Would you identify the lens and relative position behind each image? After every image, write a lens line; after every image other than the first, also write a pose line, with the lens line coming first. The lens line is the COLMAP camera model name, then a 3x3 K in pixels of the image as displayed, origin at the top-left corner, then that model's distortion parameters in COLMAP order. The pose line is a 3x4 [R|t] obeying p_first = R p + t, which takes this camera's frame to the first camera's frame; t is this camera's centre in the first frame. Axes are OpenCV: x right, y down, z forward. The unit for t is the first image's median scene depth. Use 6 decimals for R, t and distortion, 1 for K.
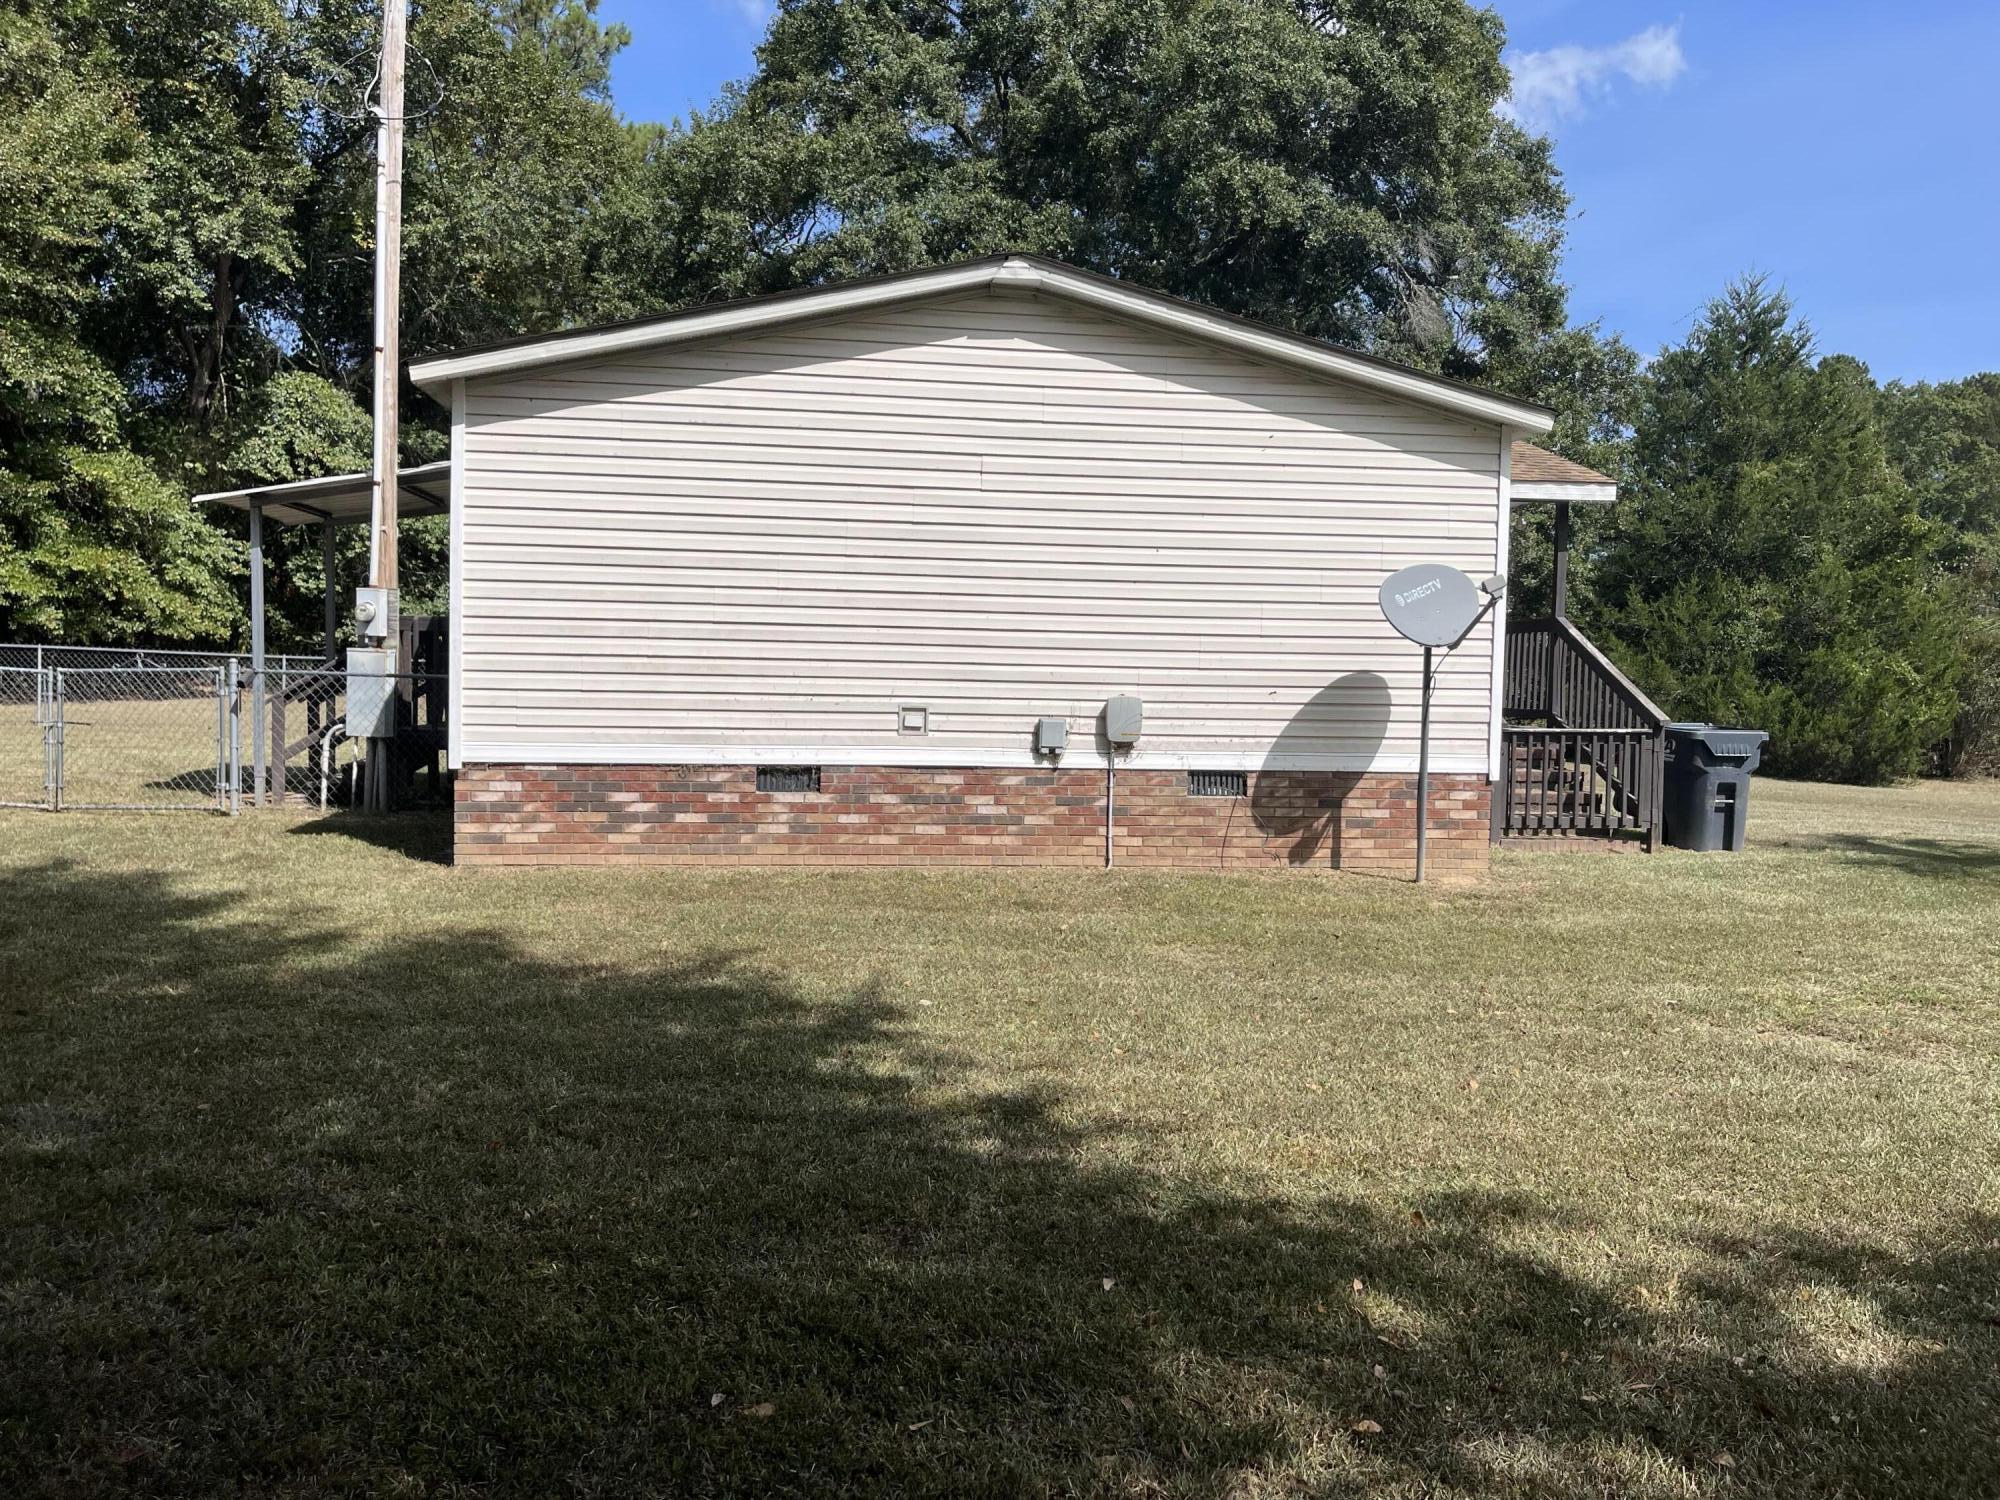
lens RADIAL K [[1568.5, 0, 997.1], [0, 1568.5, 747.9], [0, 0, 1]] dist [0.004828, -0.002178]
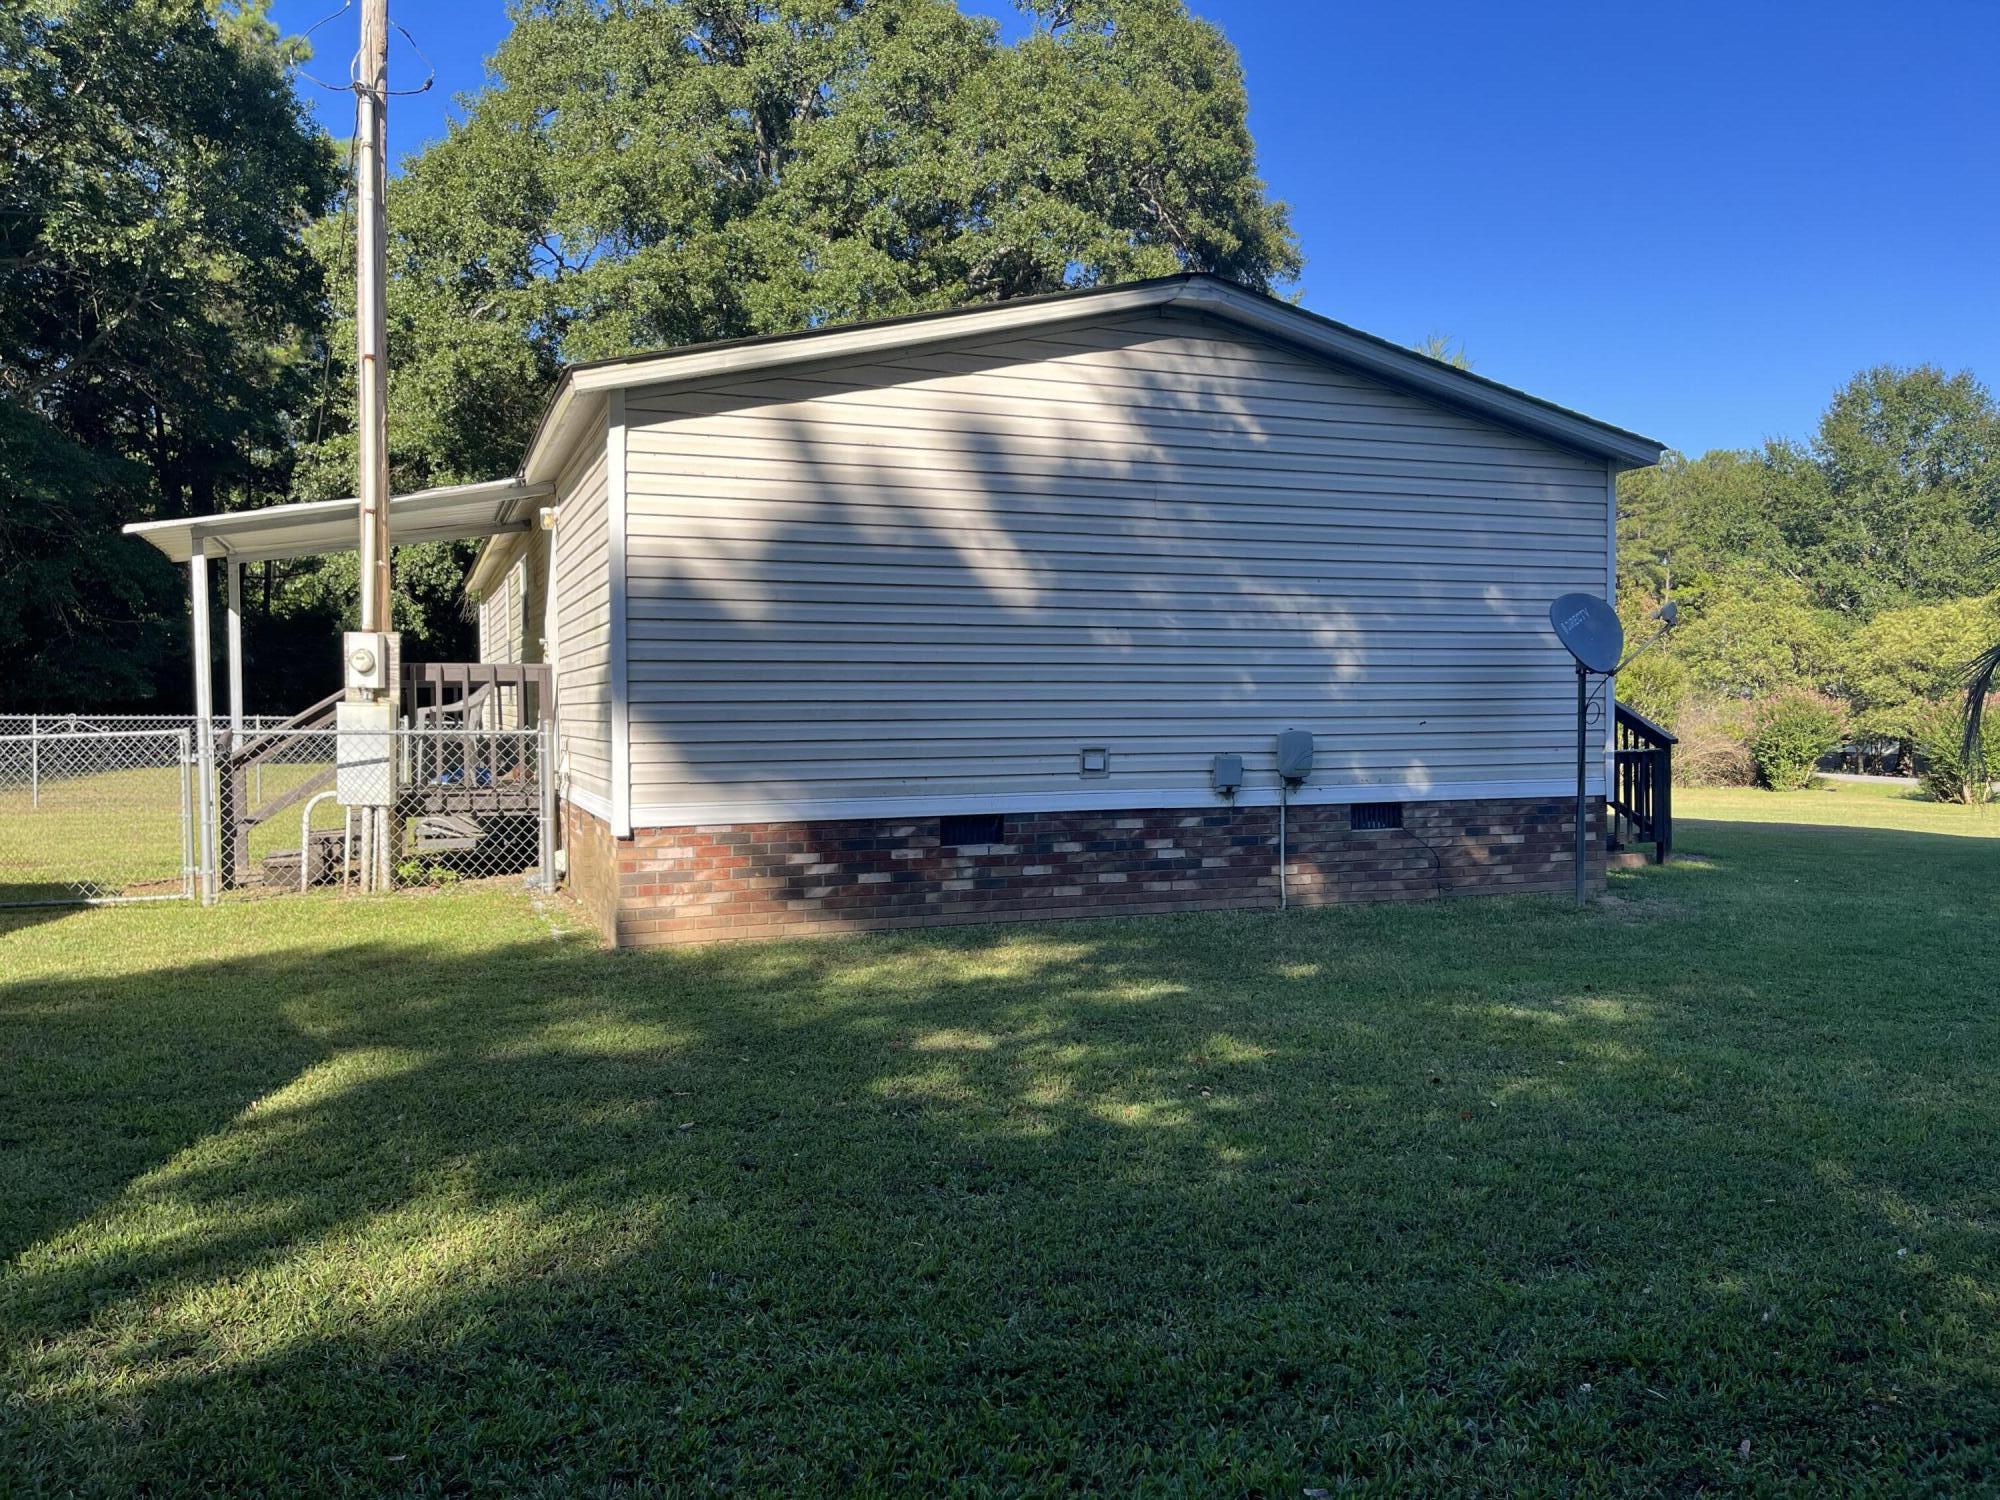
lens RADIAL K [[1568.5, 0, 1004.0], [0, 1568.5, 756.5], [0, 0, 1]] dist [0.004828, -0.002178]
pose [[0.968487, -0.031978, 0.247004, -0.337162], [0.037223, 0.999169, -0.016593, -0.007494], [-0.246269, 0.025265, 0.968872, 0.102931]]
